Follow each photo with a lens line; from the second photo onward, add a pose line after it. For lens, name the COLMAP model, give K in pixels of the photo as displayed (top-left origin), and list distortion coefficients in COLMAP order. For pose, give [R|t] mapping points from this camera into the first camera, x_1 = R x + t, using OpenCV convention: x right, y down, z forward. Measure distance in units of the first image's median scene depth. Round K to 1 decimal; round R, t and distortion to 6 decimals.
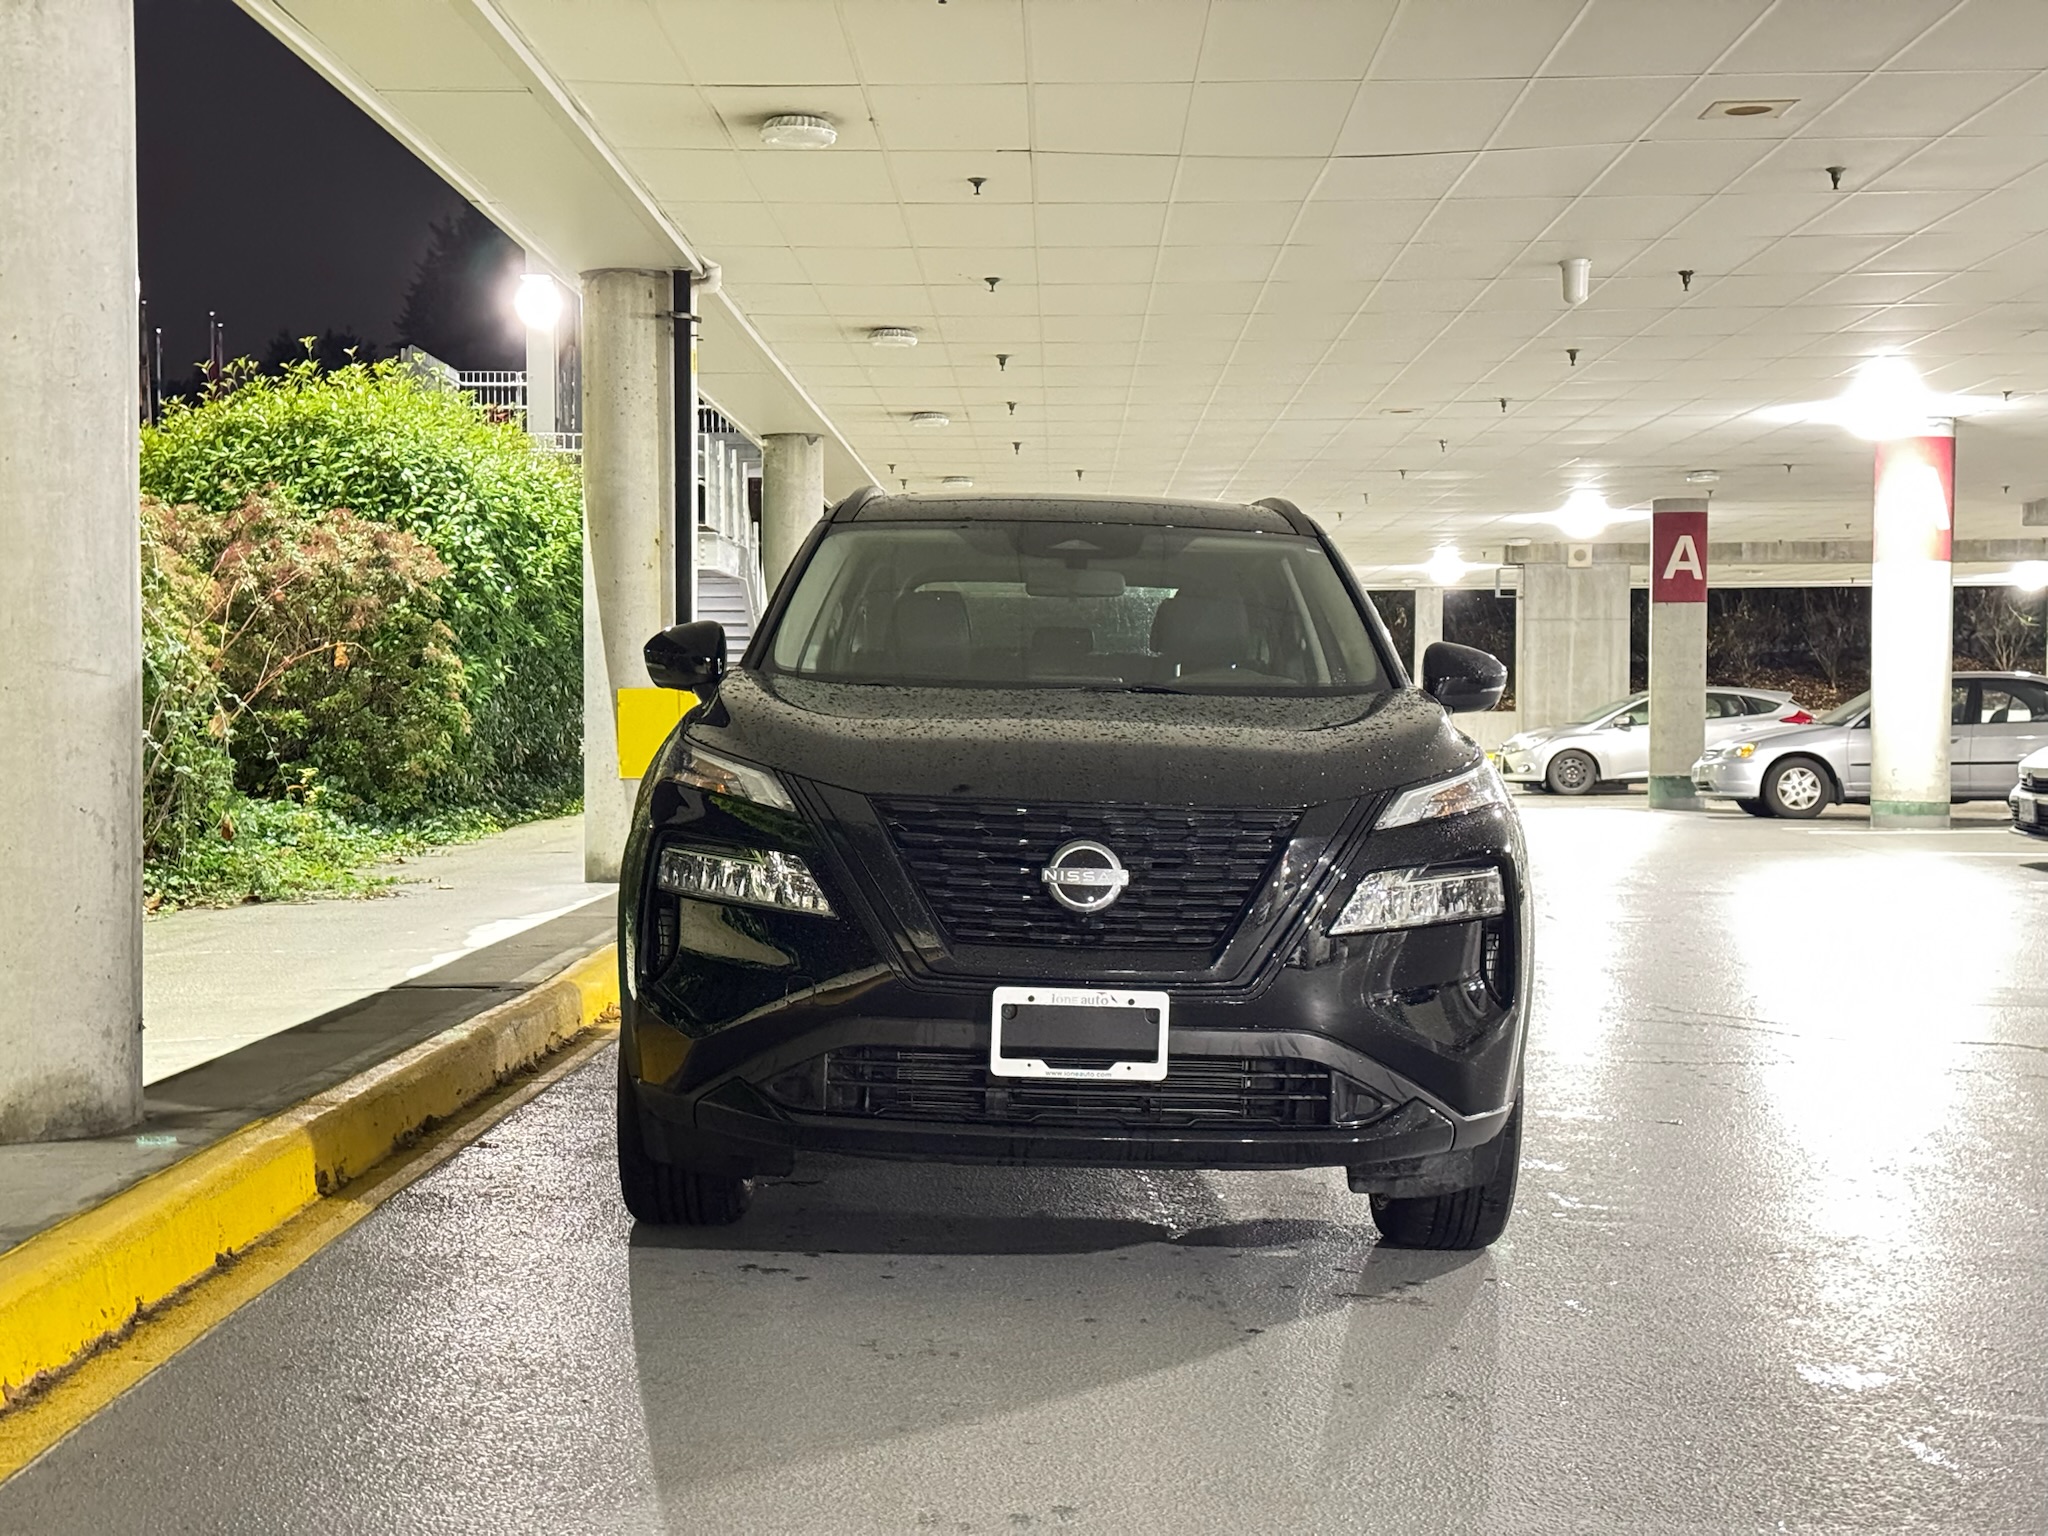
lens RADIAL K [[2833.6, 0, 1024.0], [0, 2833.6, 768.0], [0, 0, 1]] dist [0.159302, 0.012611]
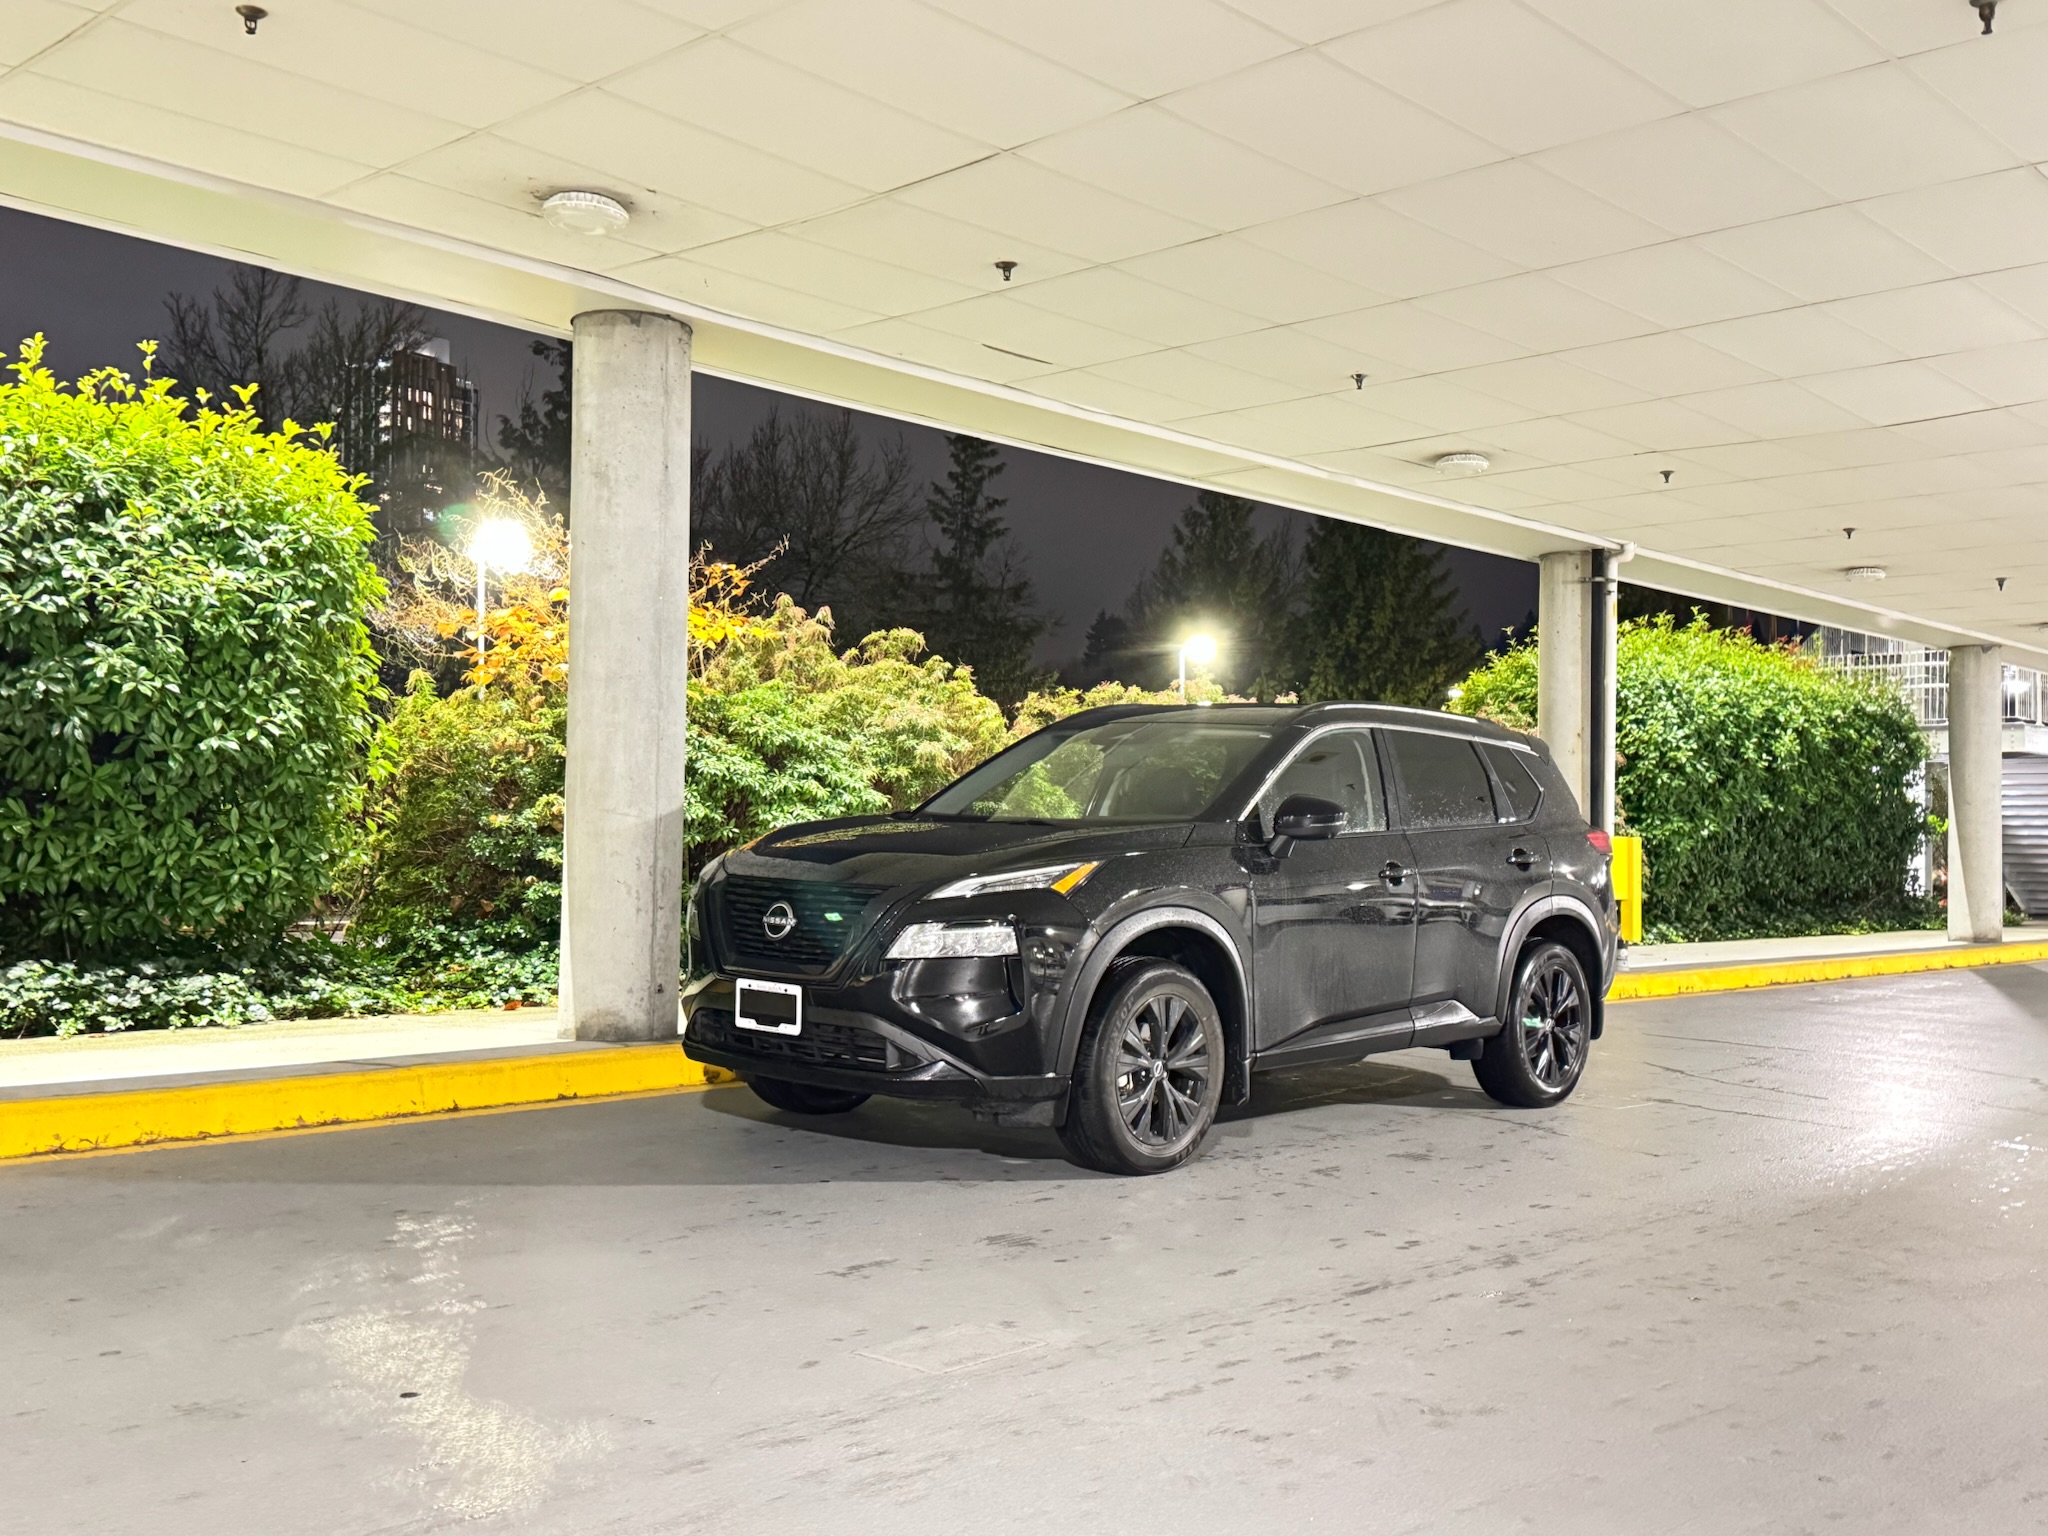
lens RADIAL K [[2004.8, 0, 1024.0], [0, 2004.8, 768.0], [0, 0, 1]] dist [0.107721, -0.012716]
pose [[0.746349, -0.018313, -0.665302, 0.237352], [-0.026425, 0.998018, -0.057115, 0.002344], [0.665030, 0.060208, 0.744386, 0.031876]]
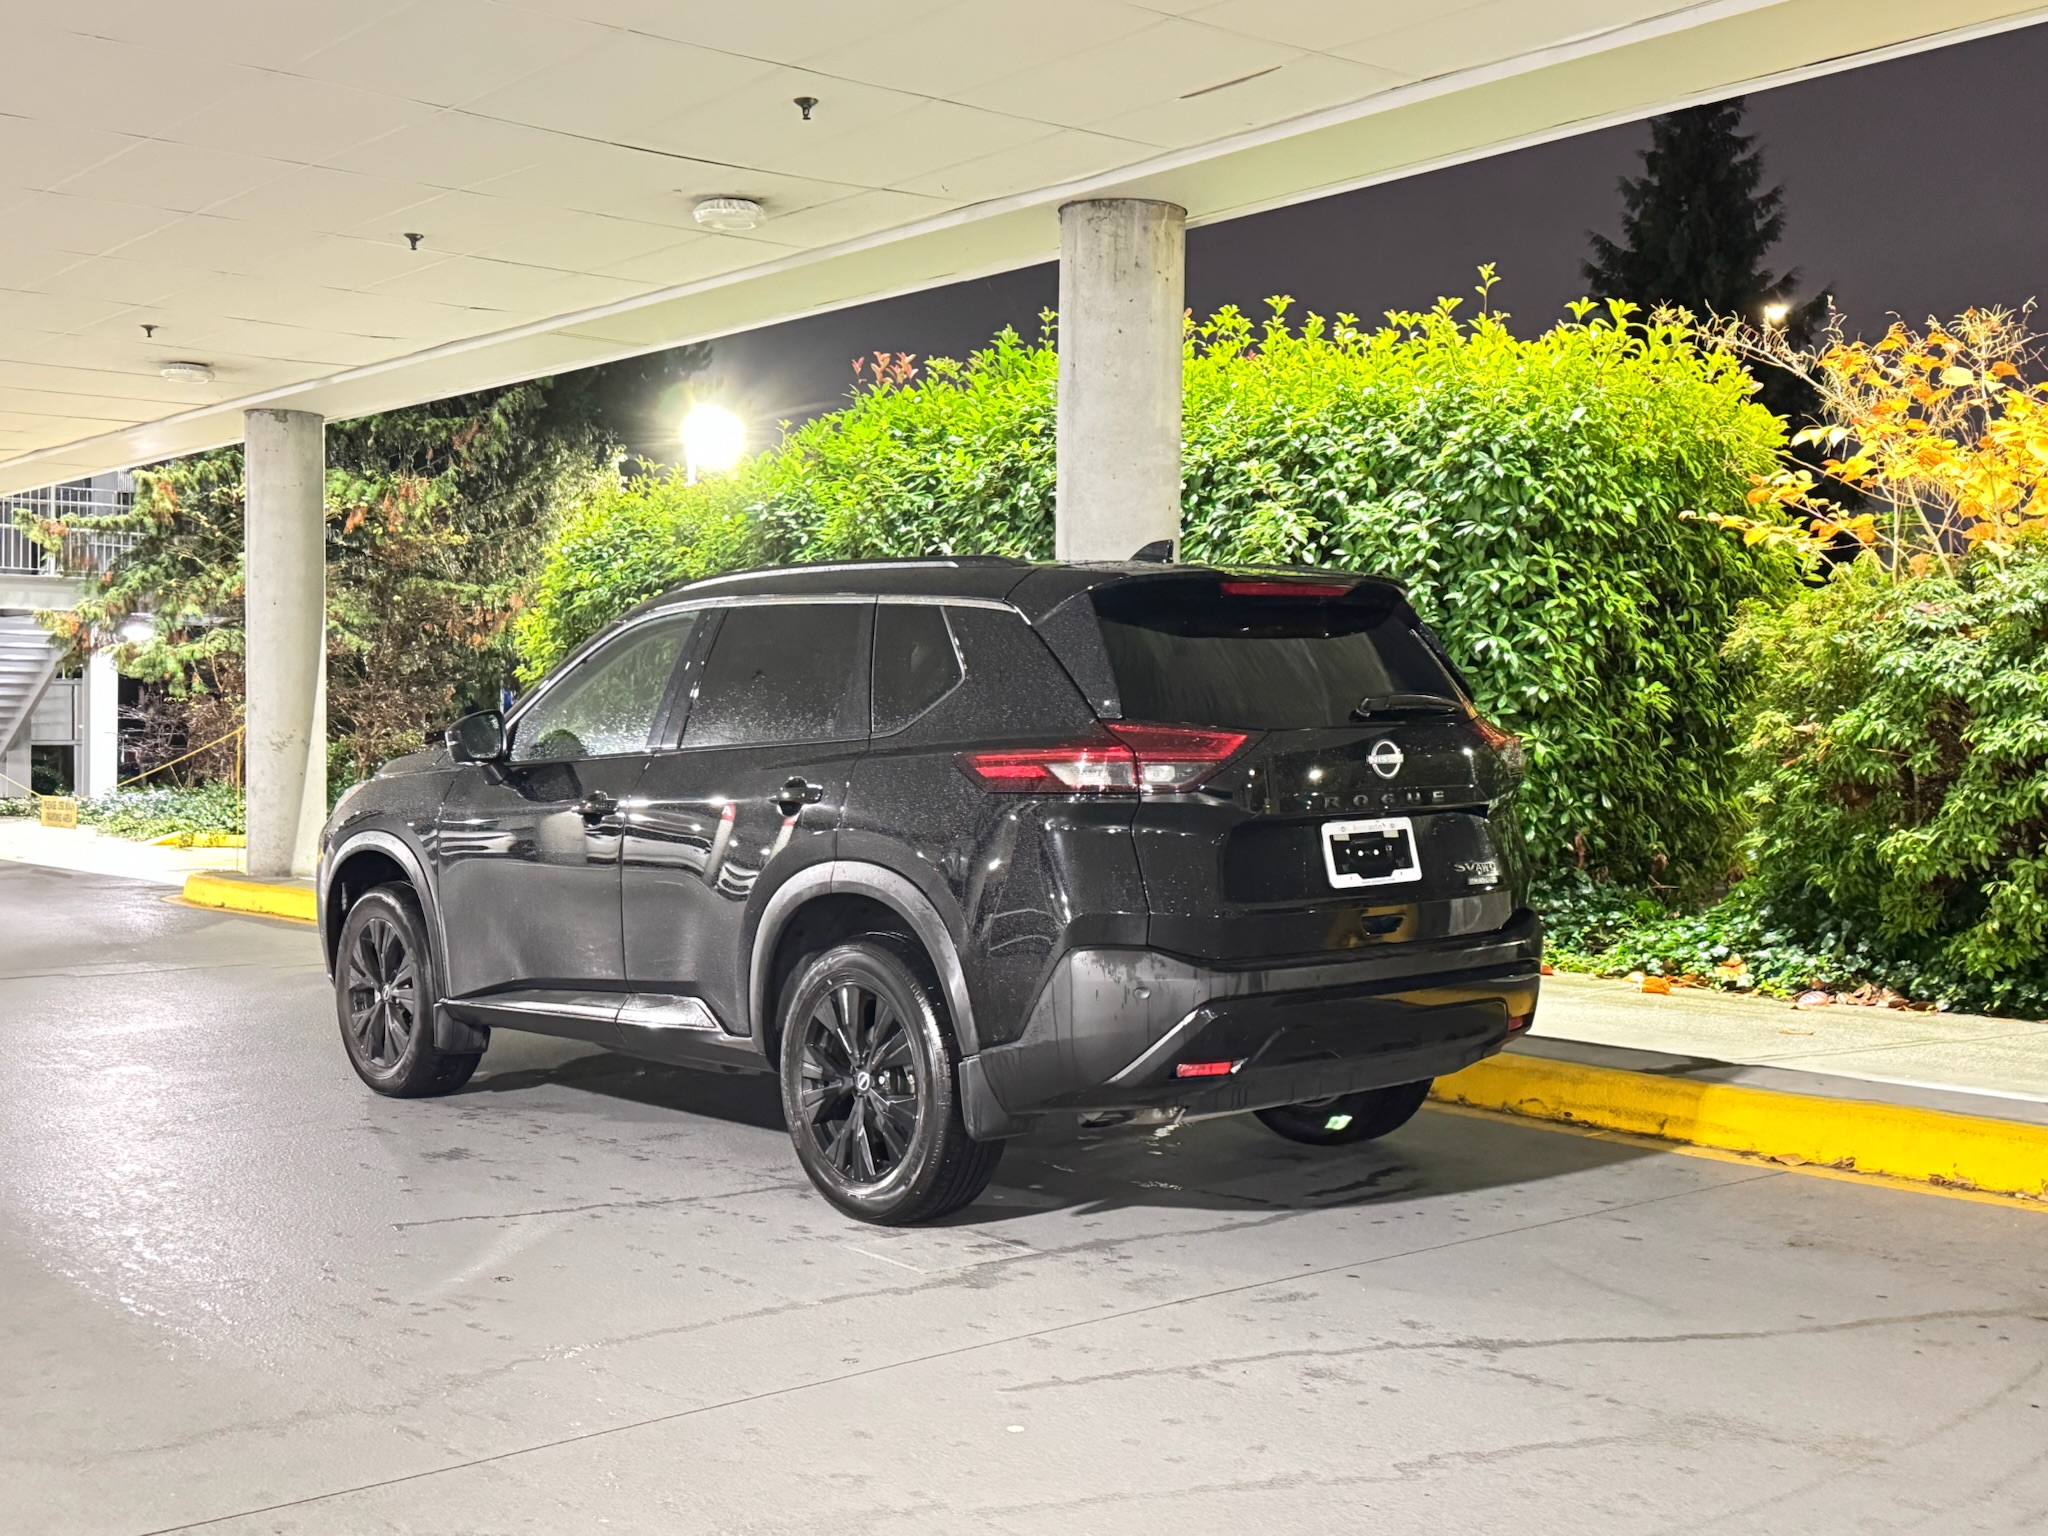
lens RADIAL K [[2418.6, 0, 1024.0], [0, 2418.6, 768.0], [0, 0, 1]] dist [0.178894, -0.375342]
pose [[-0.768219, 0.001206, -0.640186, 0.211421], [-0.021852, 0.999366, 0.028105, -0.017625], [0.639814, 0.035580, -0.767706, 0.643649]]
